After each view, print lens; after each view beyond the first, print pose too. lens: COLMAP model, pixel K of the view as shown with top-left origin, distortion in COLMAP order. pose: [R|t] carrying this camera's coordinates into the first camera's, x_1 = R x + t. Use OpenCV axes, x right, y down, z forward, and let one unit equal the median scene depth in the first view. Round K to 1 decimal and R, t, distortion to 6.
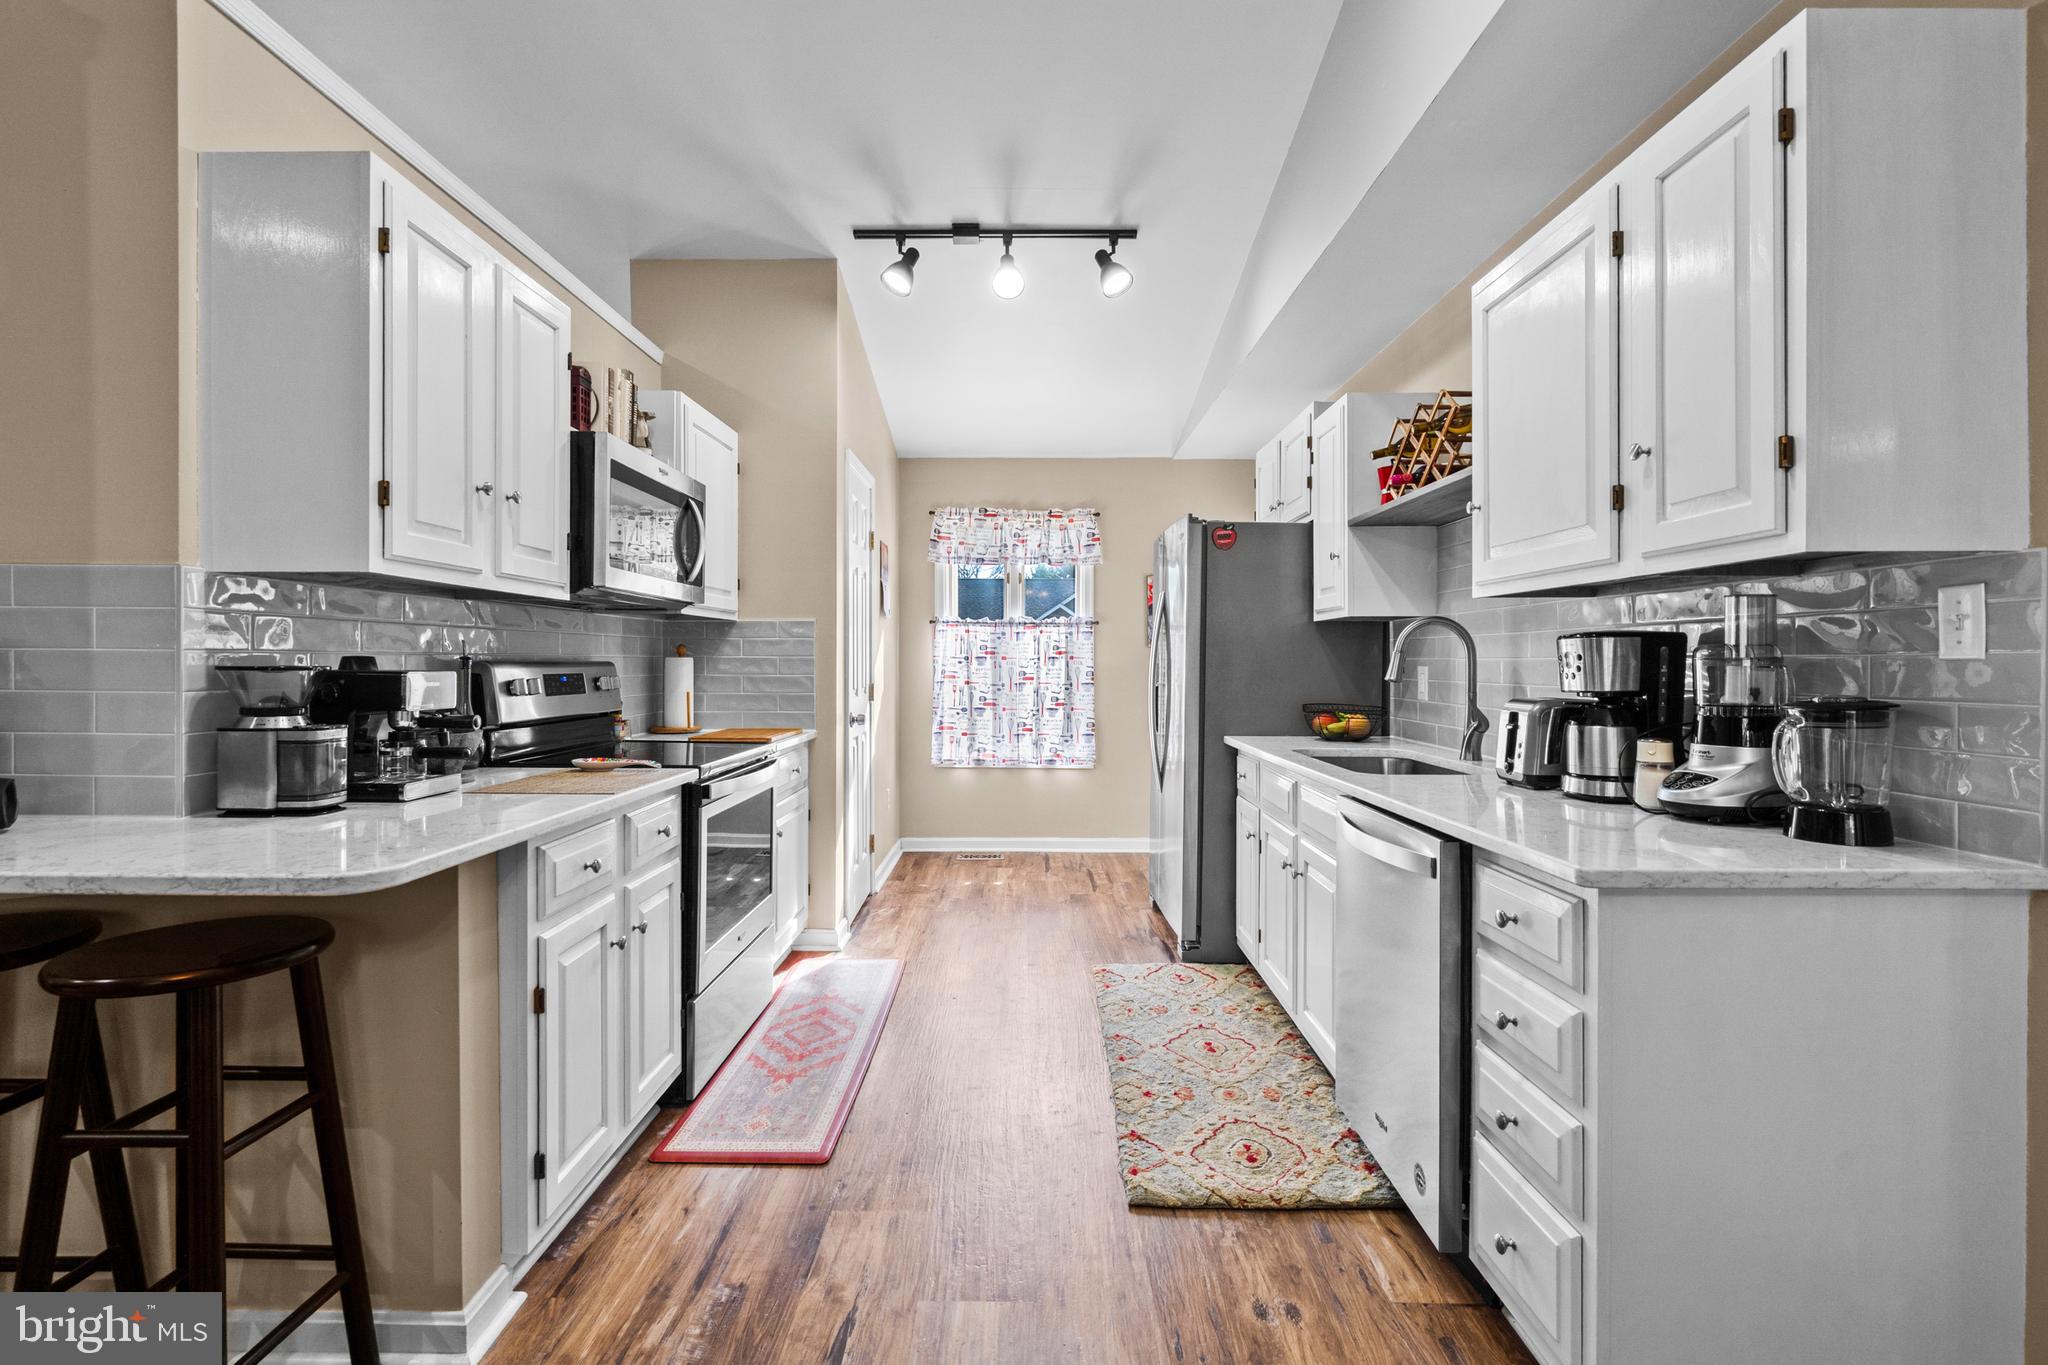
lens RADIAL K [[937.3, 0, 1020.8], [0, 937.3, 662.5], [0, 0, 1]] dist [-0.000355, 0.000094]
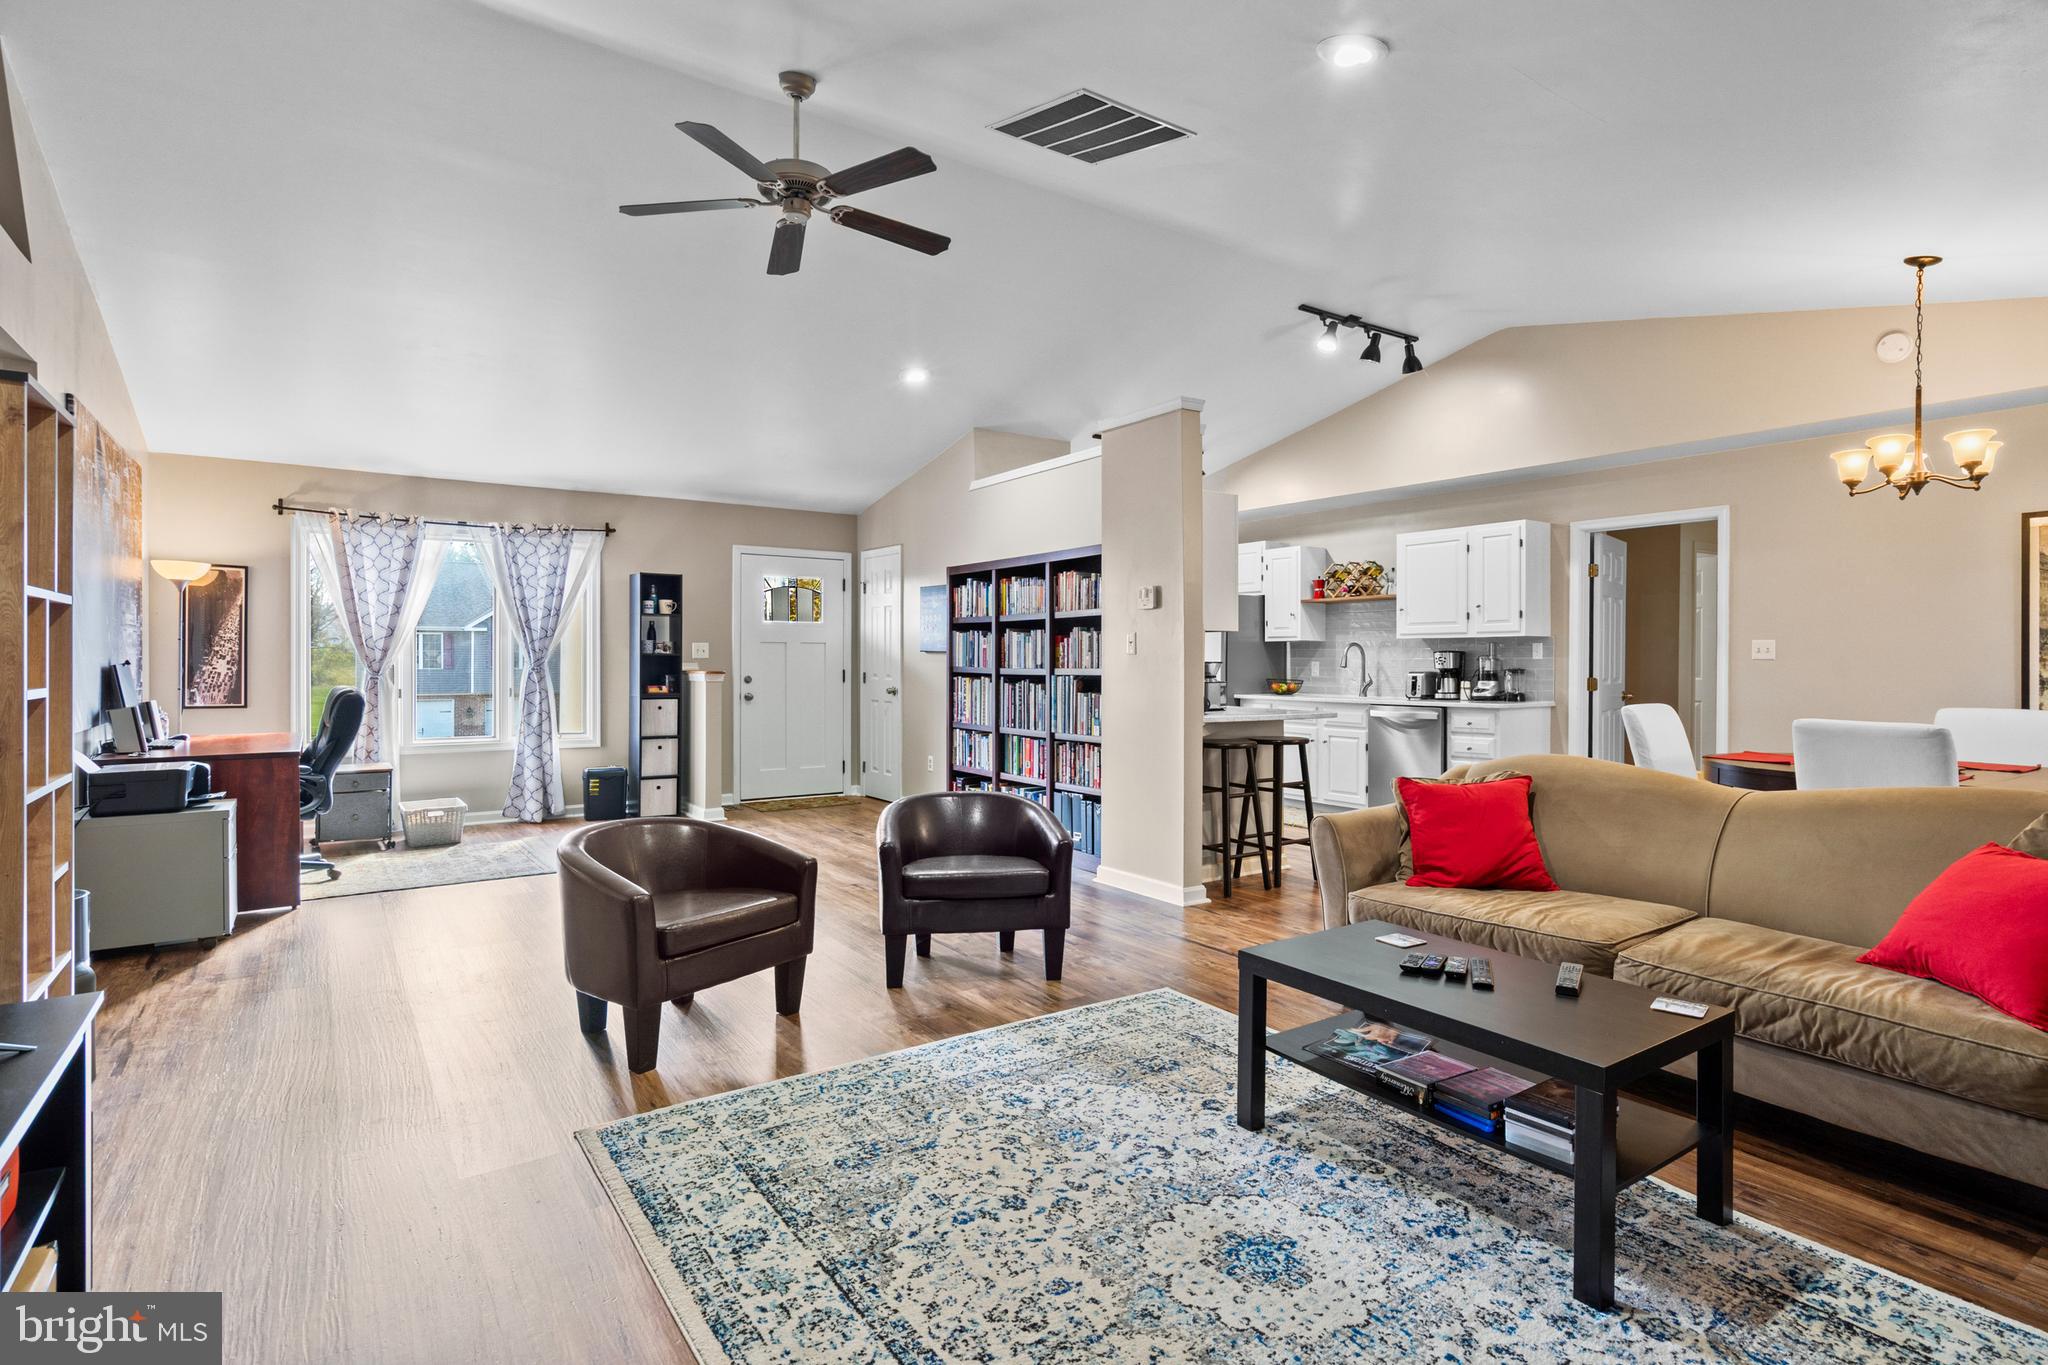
lens RADIAL K [[1027.2, 0, 1022.4], [0, 1027.2, 659.7], [0, 0, 1]] dist [0.000776, 0.000110]
pose [[0.823693, -0.002384, 0.567030, -2.036747], [0.003173, 0.999995, -0.000404, -0.003091], [-0.567027, 0.002132, 0.823697, -0.885387]]
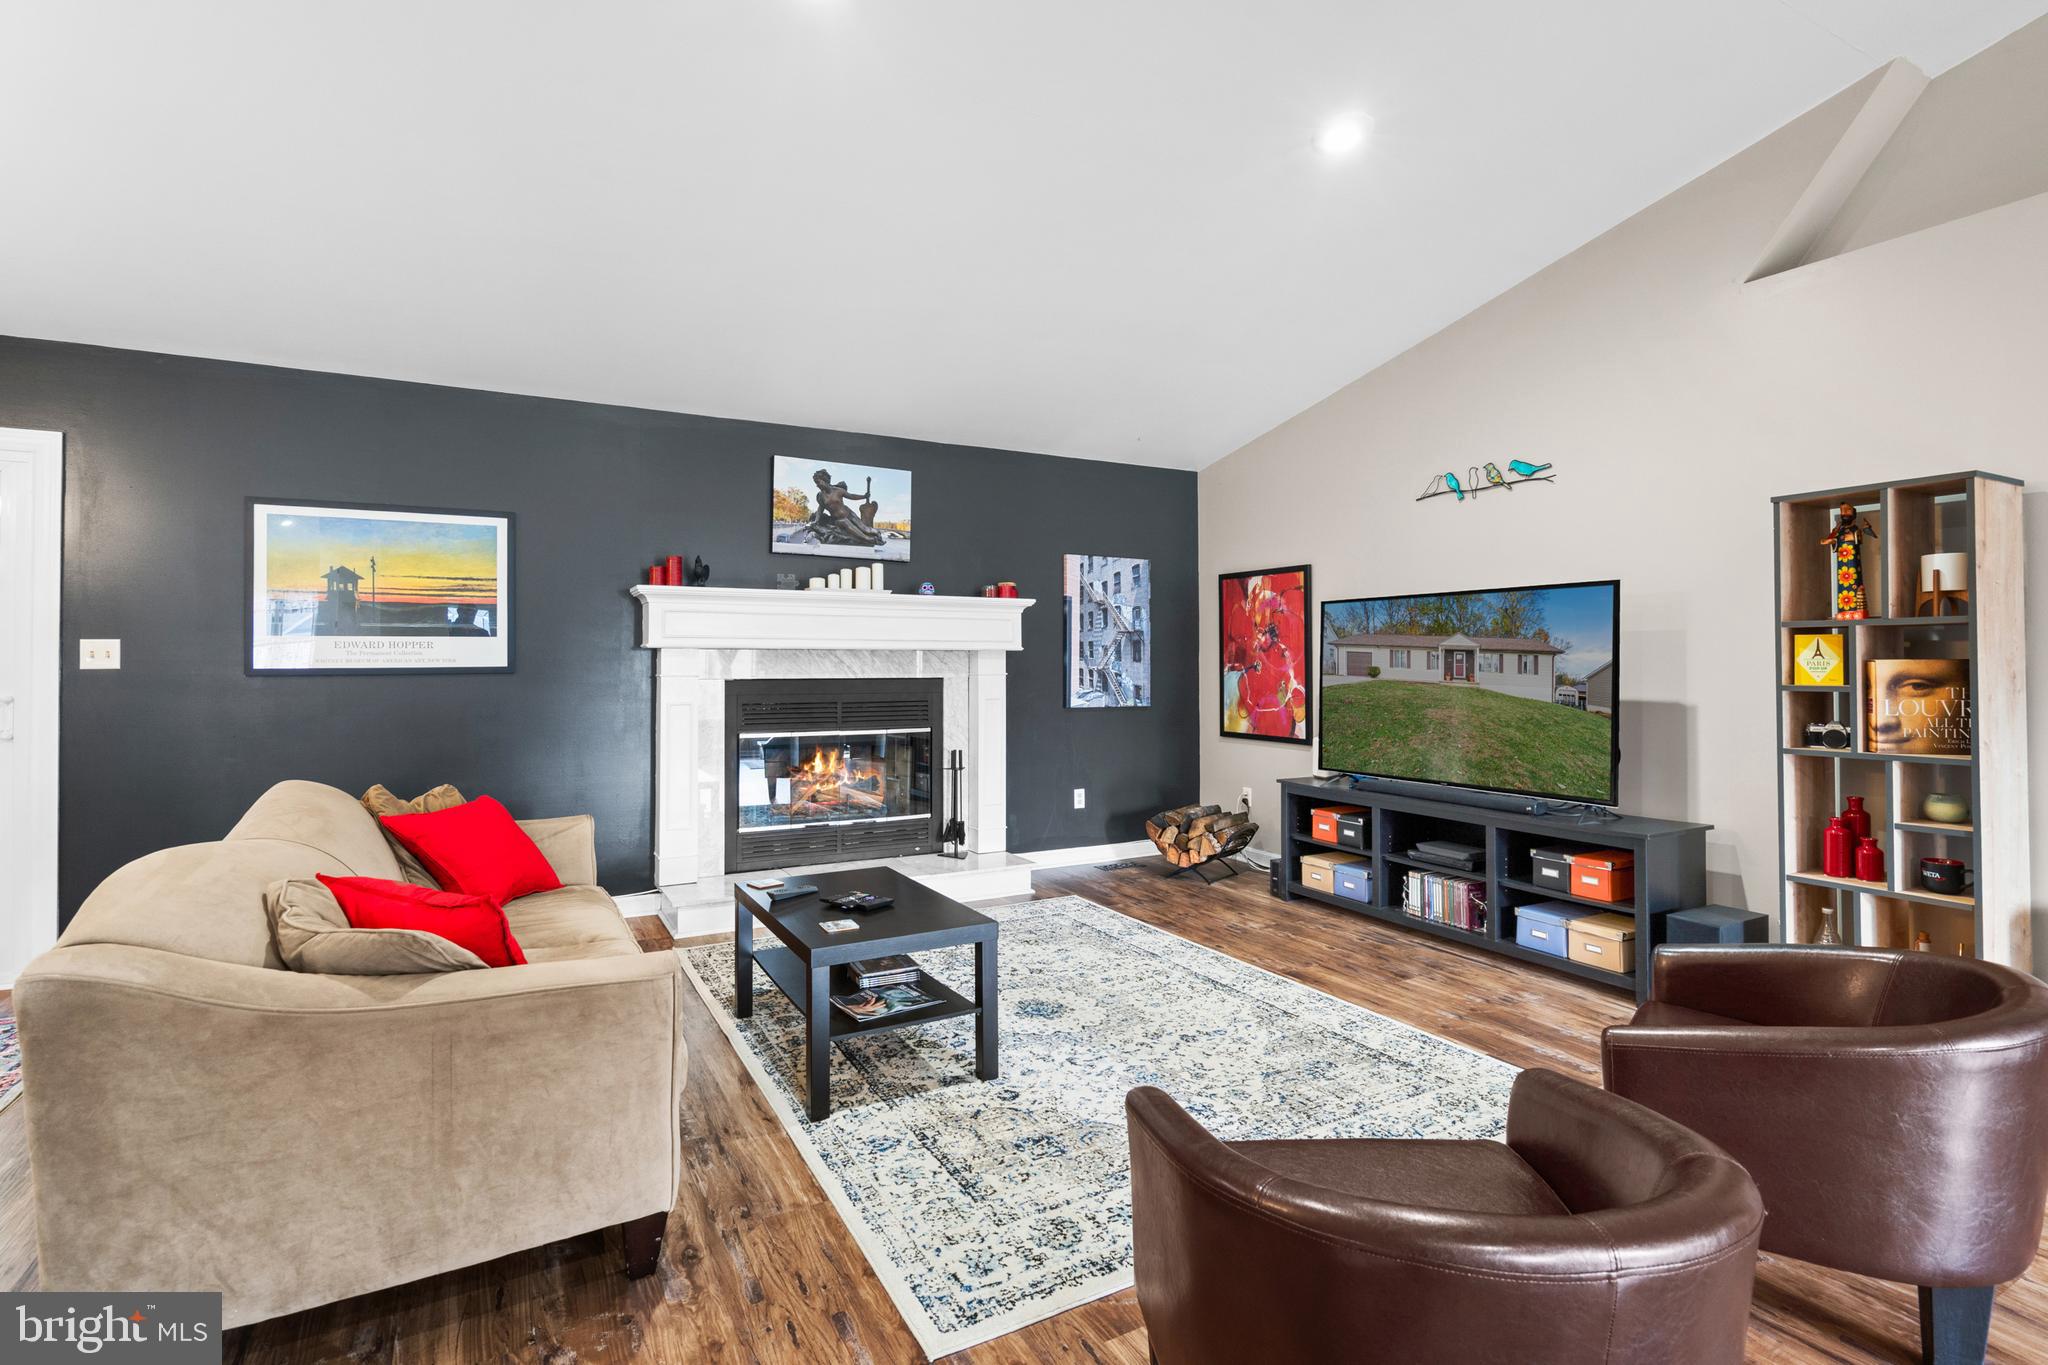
lens RADIAL K [[972.3, 0, 1025.5], [0, 972.3, 650.5], [0, 0, 1]] dist [-0.002159, -0.000338]
pose [[-0.874118, -0.009208, -0.485626, -0.850443], [-0.003198, 0.999908, -0.013204, -0.005740], [0.485703, -0.009988, -0.874067, 0.707961]]
